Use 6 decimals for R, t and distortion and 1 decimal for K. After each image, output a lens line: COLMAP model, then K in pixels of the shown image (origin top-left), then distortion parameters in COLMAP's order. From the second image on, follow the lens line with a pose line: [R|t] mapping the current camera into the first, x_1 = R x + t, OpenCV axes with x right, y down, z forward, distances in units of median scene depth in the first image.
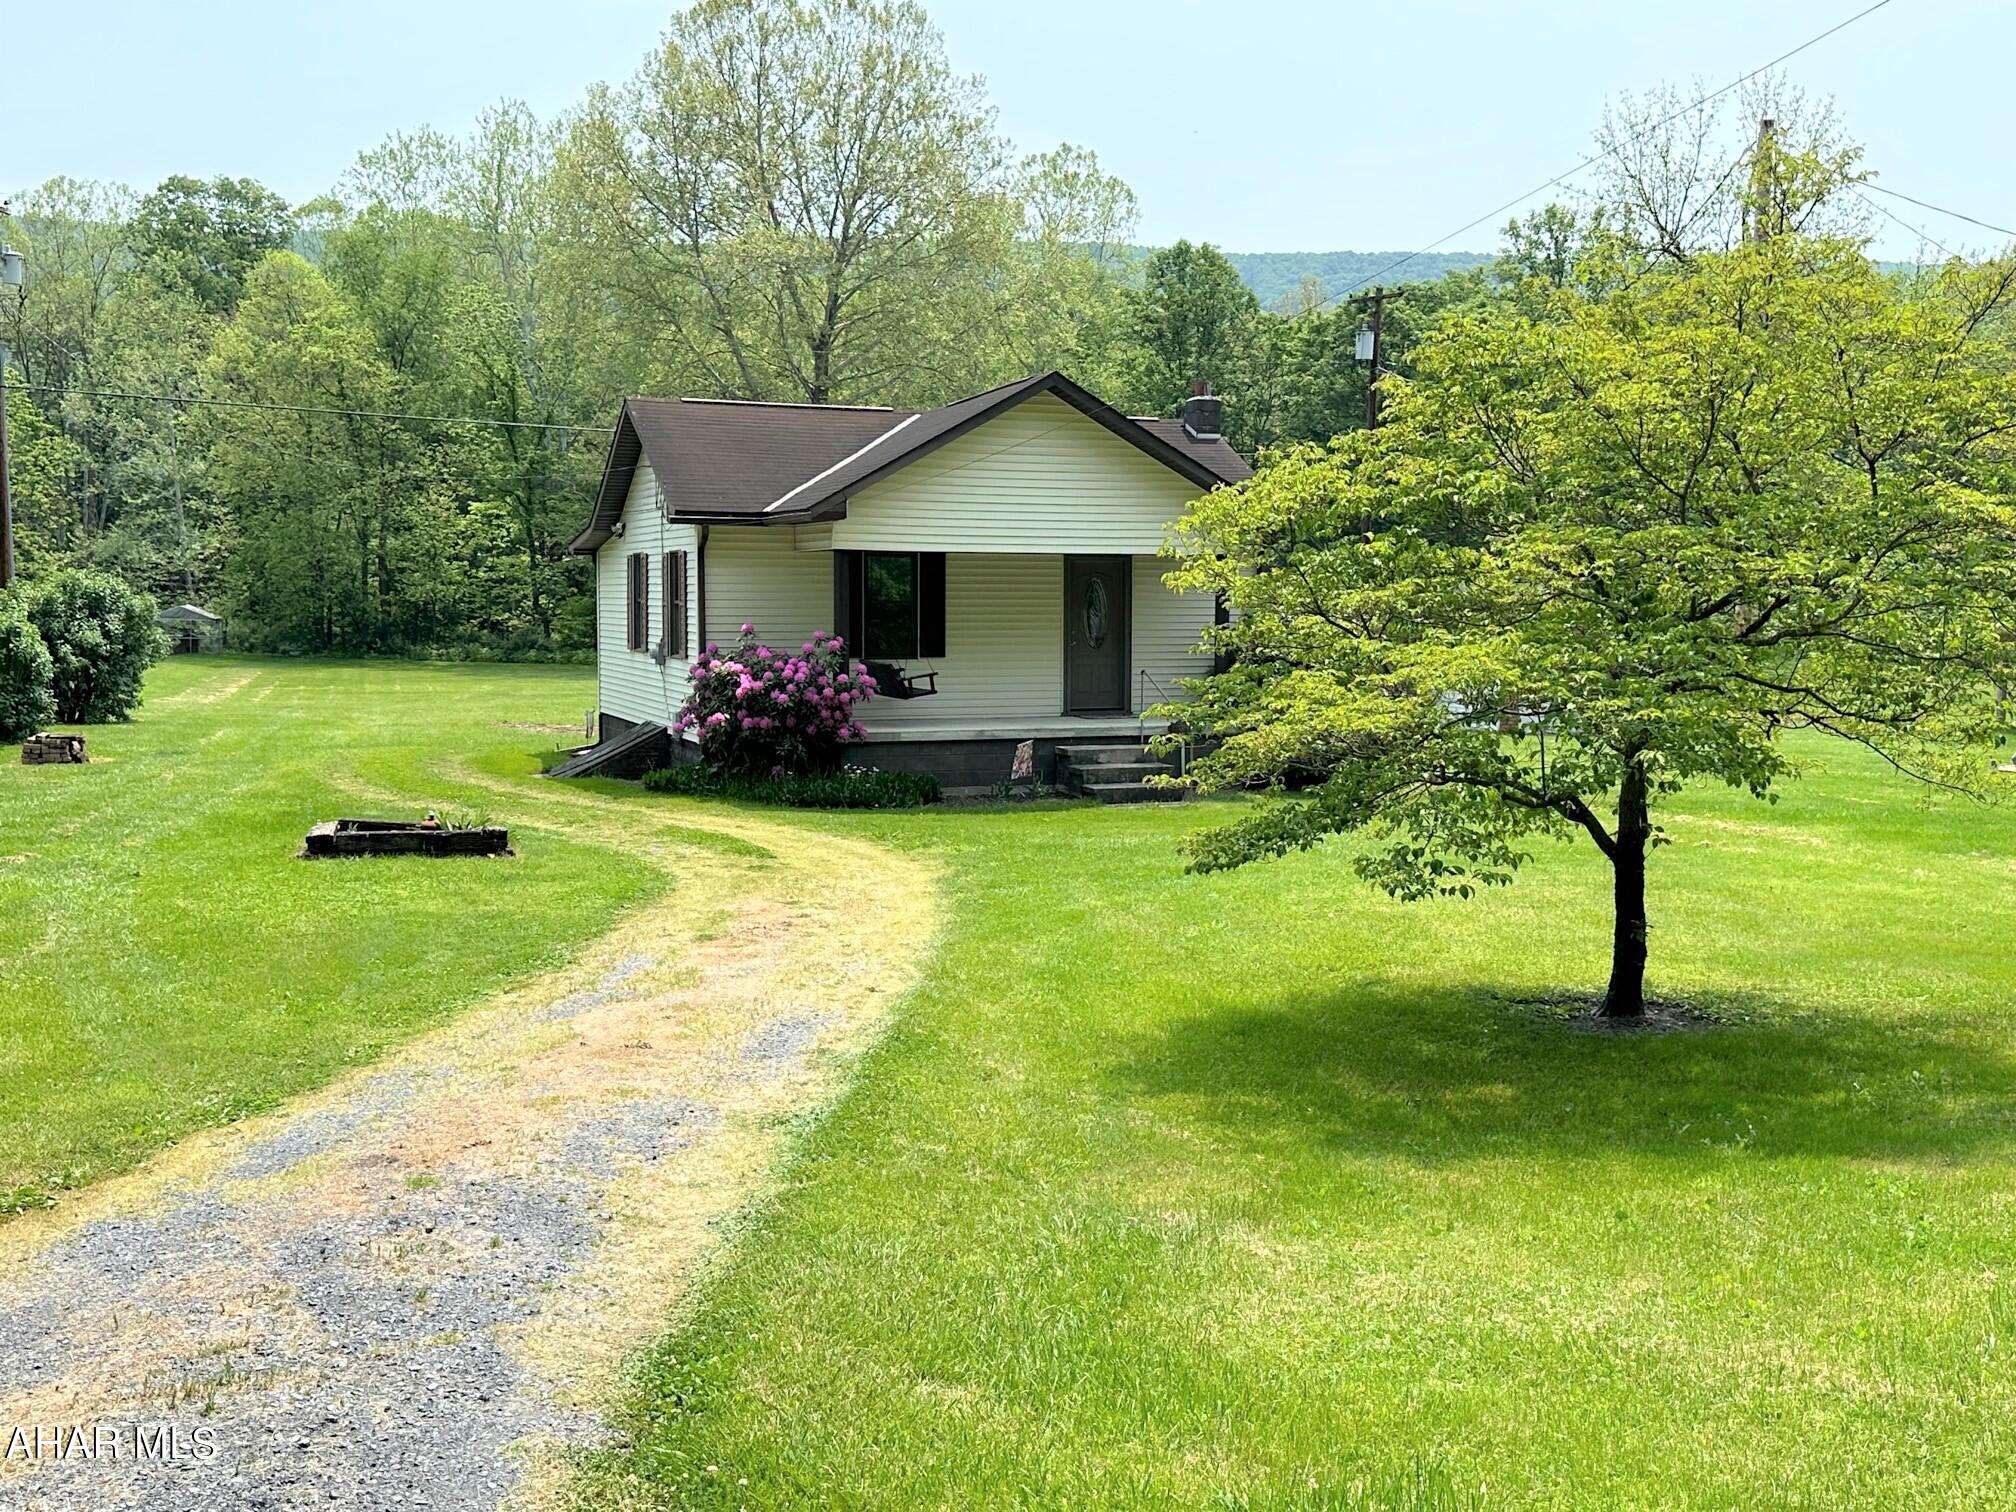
lens RADIAL K [[1859.1, 0, 1008.0], [0, 1859.1, 756.0], [0, 0, 1]] dist [0.102294, -0.548264]
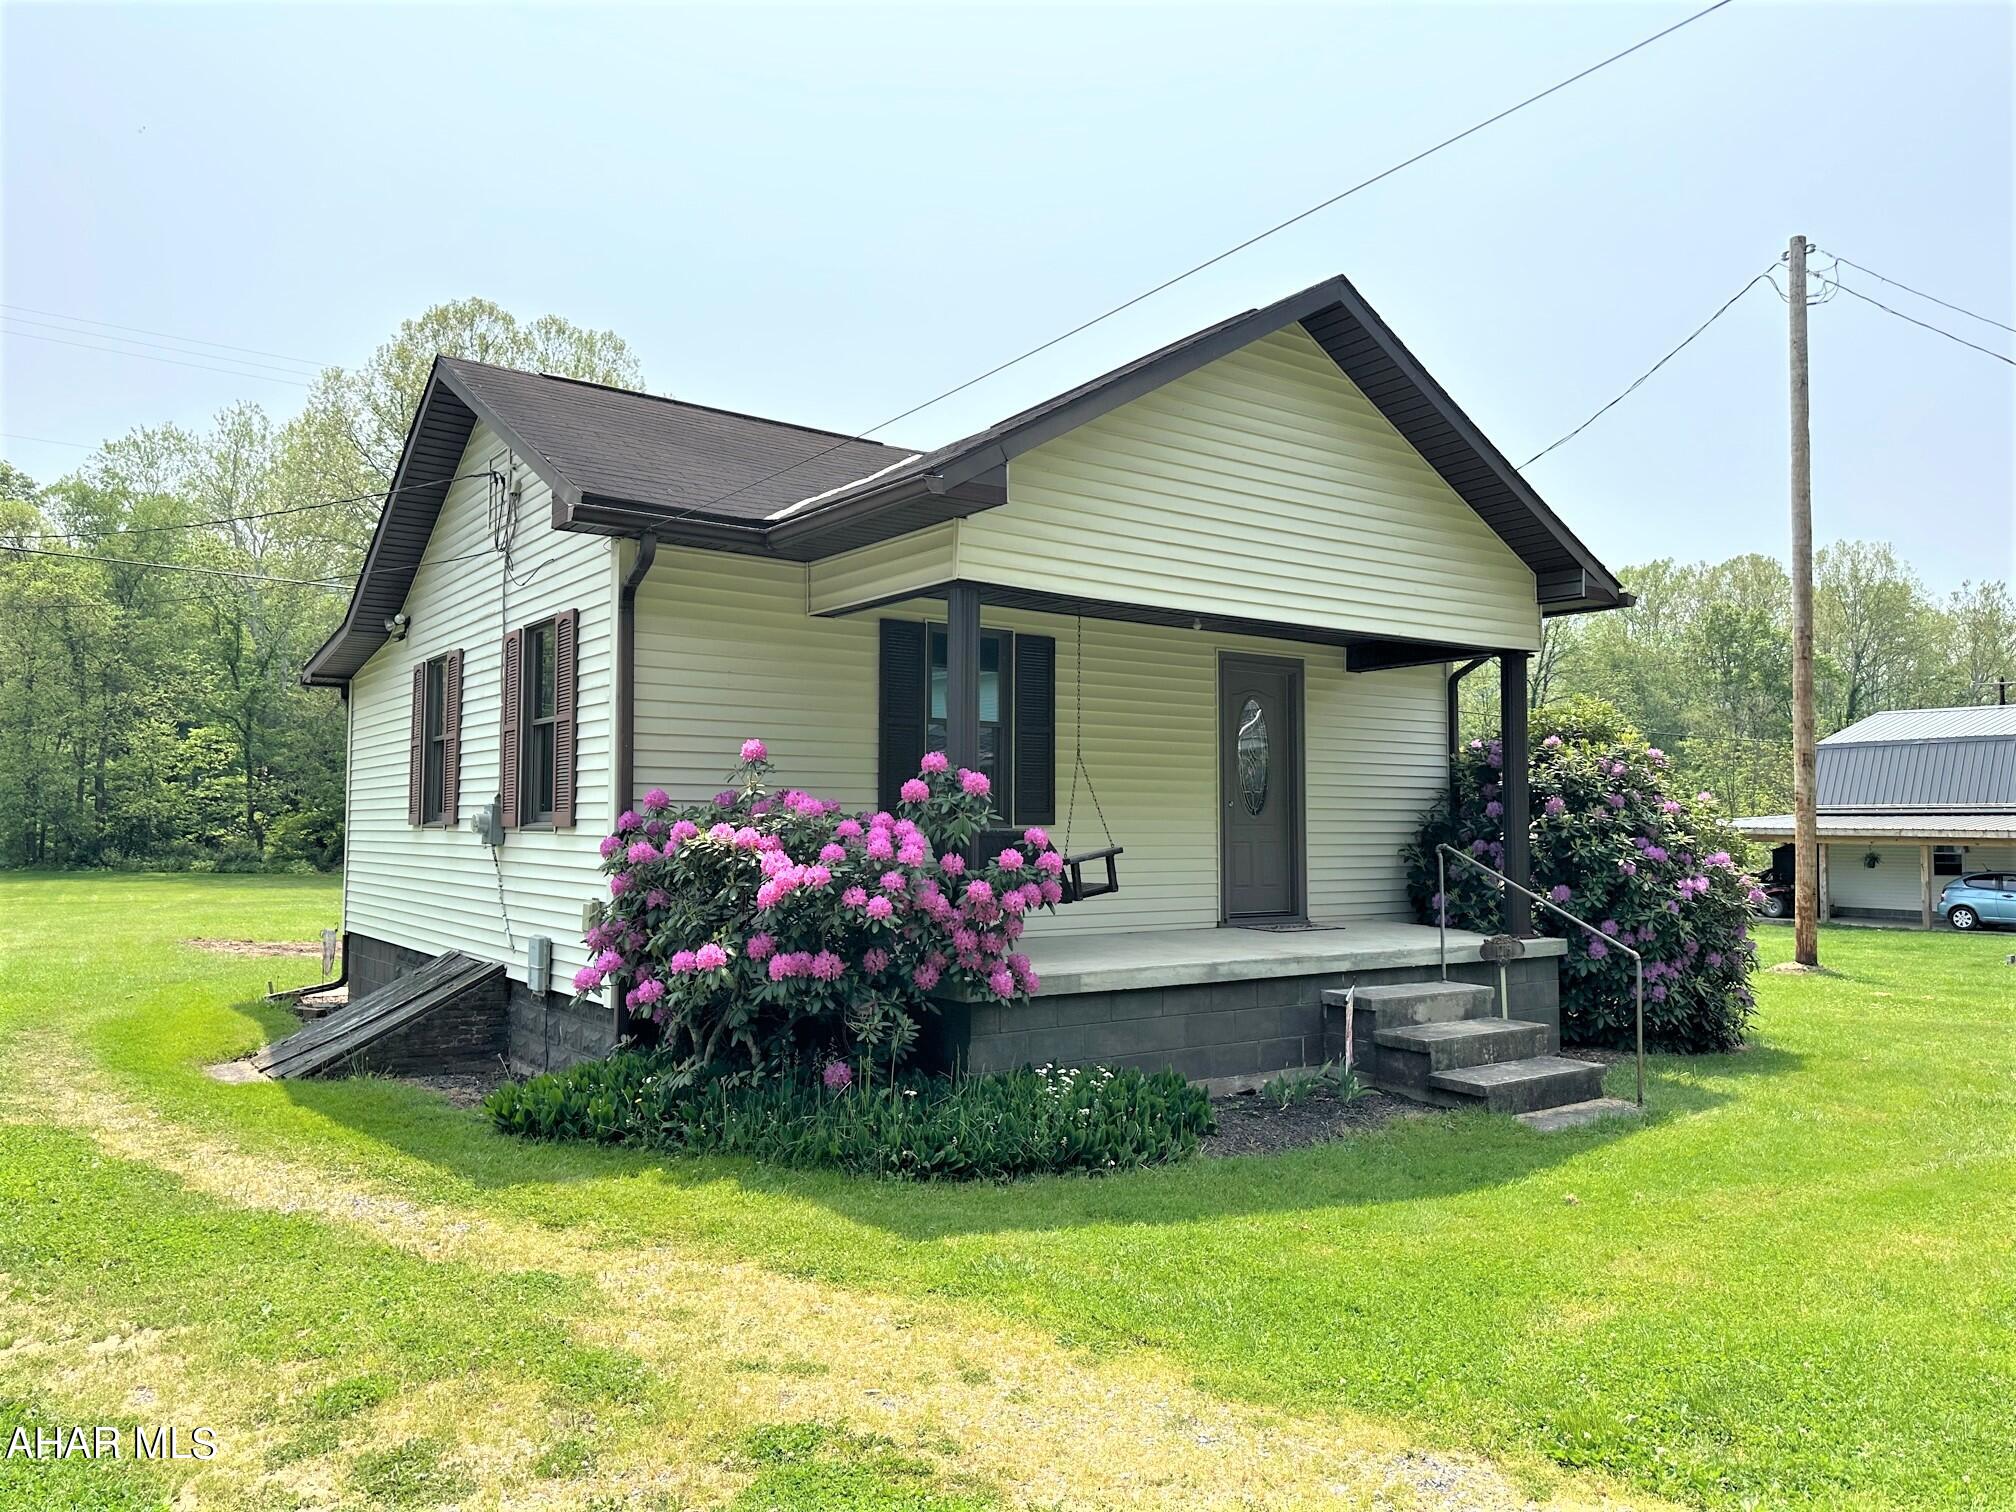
lens RADIAL K [[1349.0, 0, 1008.0], [0, 1349.0, 756.0], [0, 0, 1]] dist [0.001739, -0.049477]
pose [[0.965031, 0.009792, 0.261952, -0.030536], [0.025340, 0.991137, -0.130403, -0.004331], [-0.260907, 0.132481, 0.956230, 0.124653]]
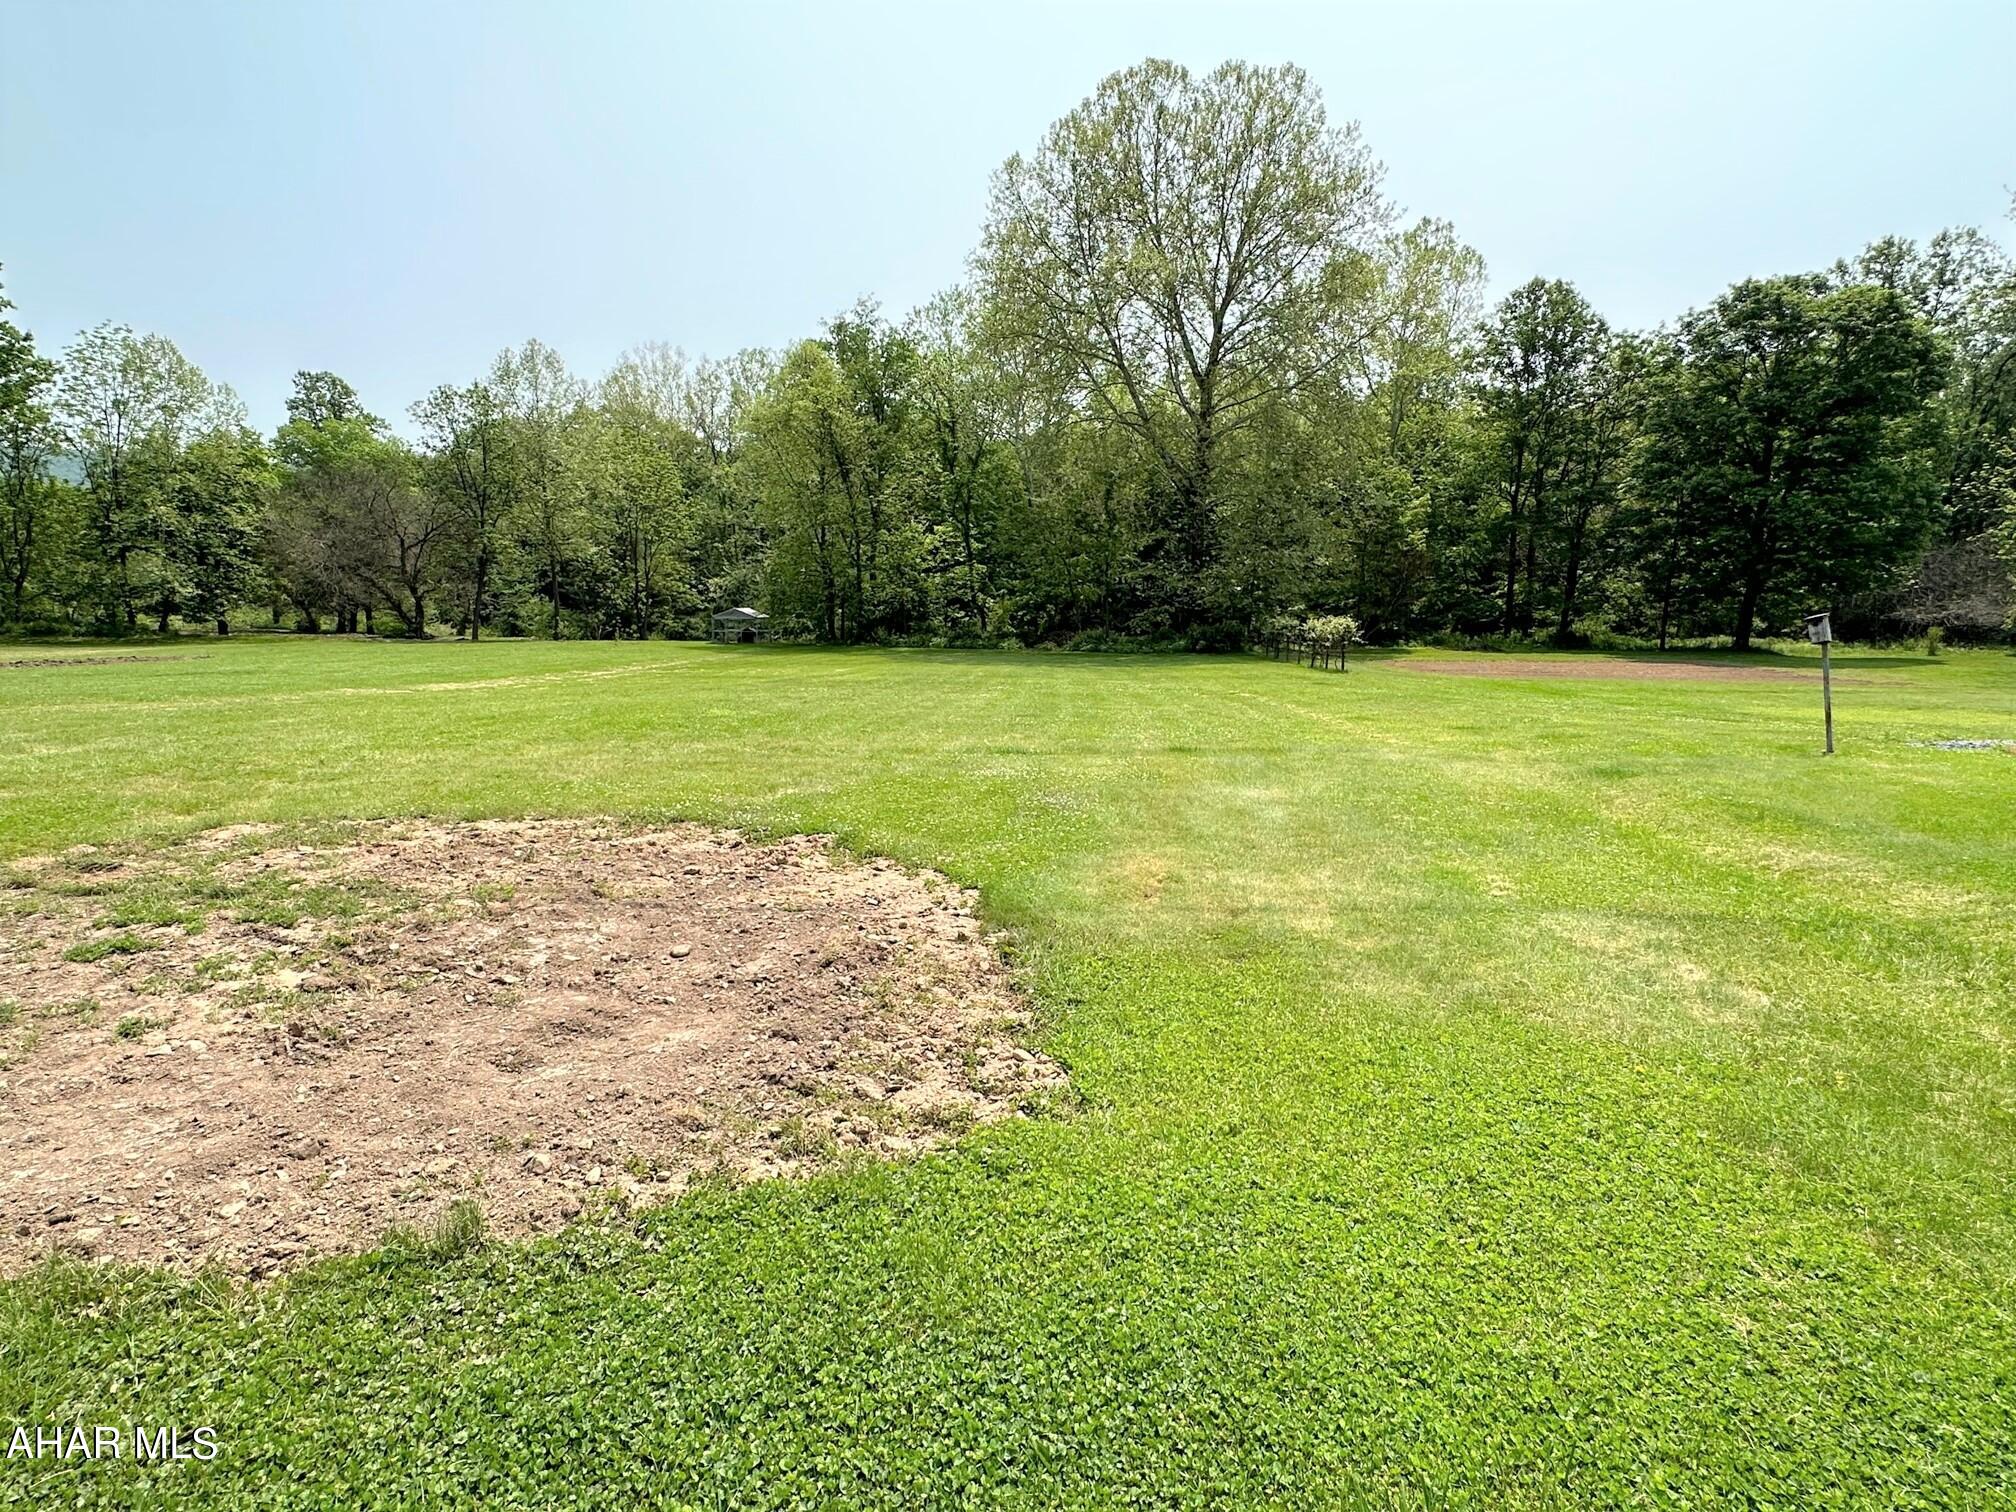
lens RADIAL K [[1055.8, 0, 1008.0], [0, 1055.8, 756.0], [0, 0, 1]] dist [-0.003729, -0.000571]
pose [[0.949969, 0.034217, -0.310465, -0.003124], [-0.017752, 0.998289, 0.055705, -0.017864], [0.311840, -0.047407, 0.948951, 0.326727]]
